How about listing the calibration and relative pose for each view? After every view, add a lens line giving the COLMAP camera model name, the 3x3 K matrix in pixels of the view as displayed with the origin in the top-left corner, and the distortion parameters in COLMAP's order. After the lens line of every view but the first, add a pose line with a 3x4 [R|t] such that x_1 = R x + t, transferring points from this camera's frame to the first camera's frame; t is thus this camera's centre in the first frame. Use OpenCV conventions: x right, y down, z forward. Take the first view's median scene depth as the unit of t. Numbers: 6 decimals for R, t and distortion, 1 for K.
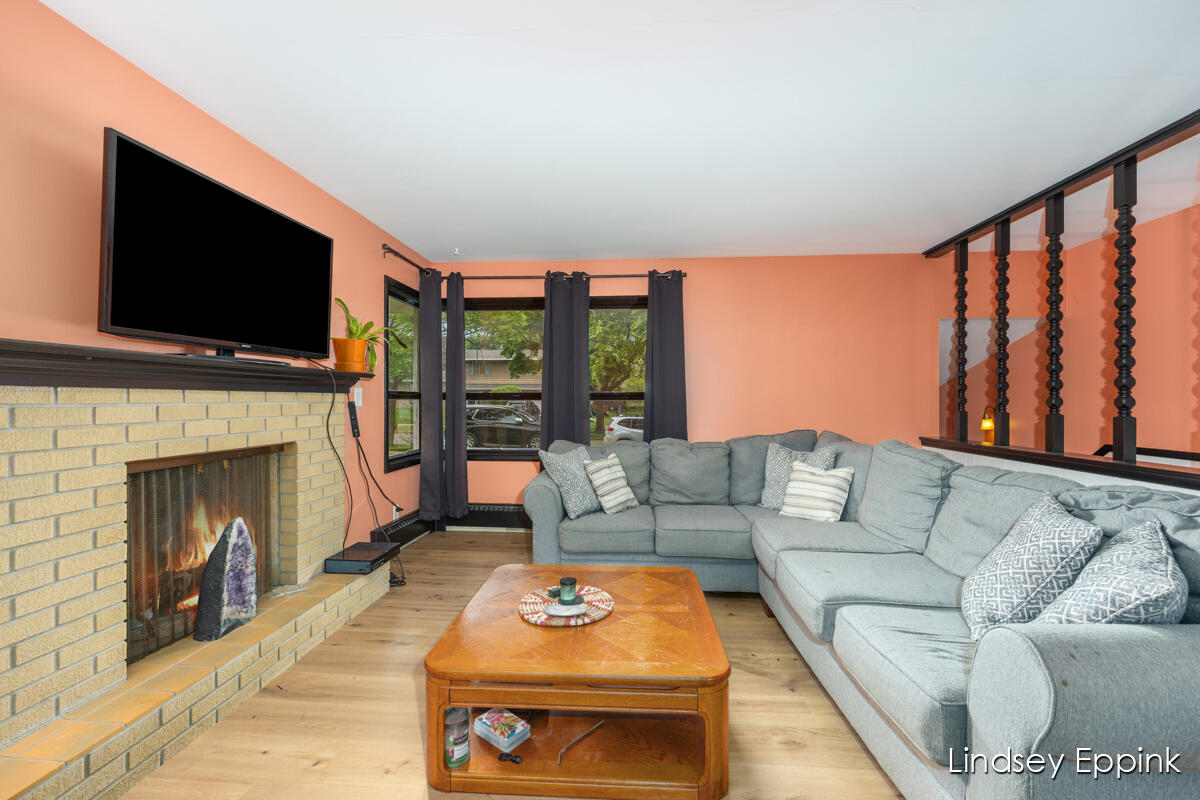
lens RADIAL K [[490.0, 0, 600.0], [0, 490.0, 400.0], [0, 0, 1]] dist [-0.019898, -0.000062]
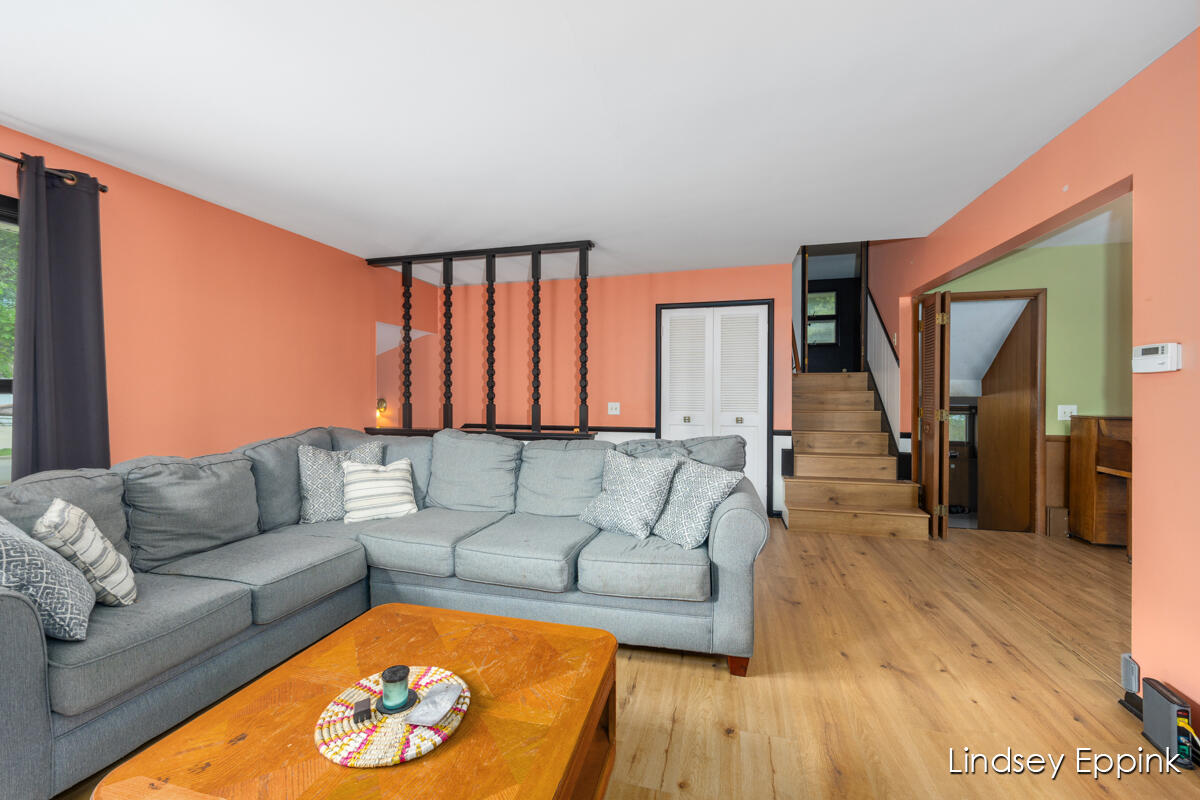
lens RADIAL K [[476.4, 0, 600.0], [0, 476.4, 400.0], [0, 0, 1]] dist [-0.001866, -0.000060]
pose [[0.198064, -0.012654, 0.980107, -0.413602], [-0.000062, 0.999917, 0.012922, -0.001624], [-0.980189, -0.002620, 0.198047, 0.399970]]
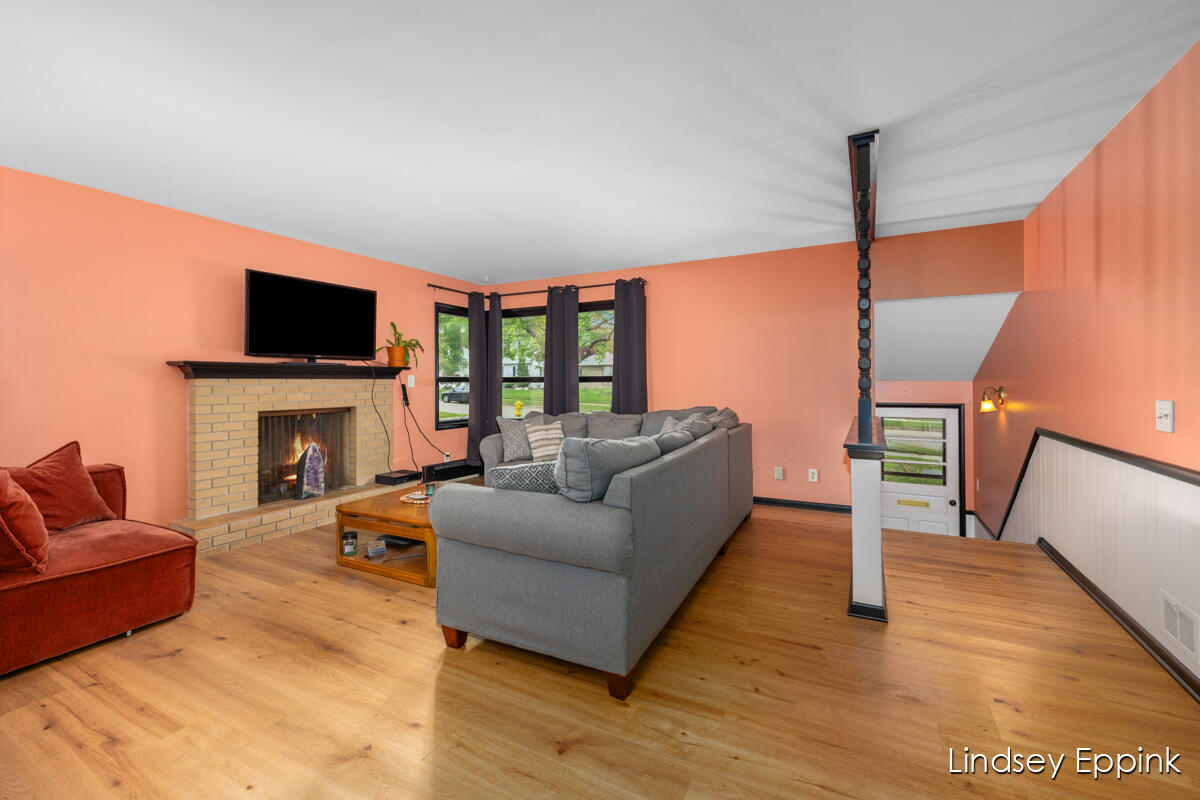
lens RADIAL K [[509.1, 0, 600.2], [0, 509.1, 379.7], [0, 0, 1]] dist [-0.002170, -0.000074]
pose [[0.908507, -0.007599, -0.417800, 0.860512], [0.005259, 0.999963, -0.006751, 0.003267], [0.417836, 0.003936, 0.908514, -0.295644]]
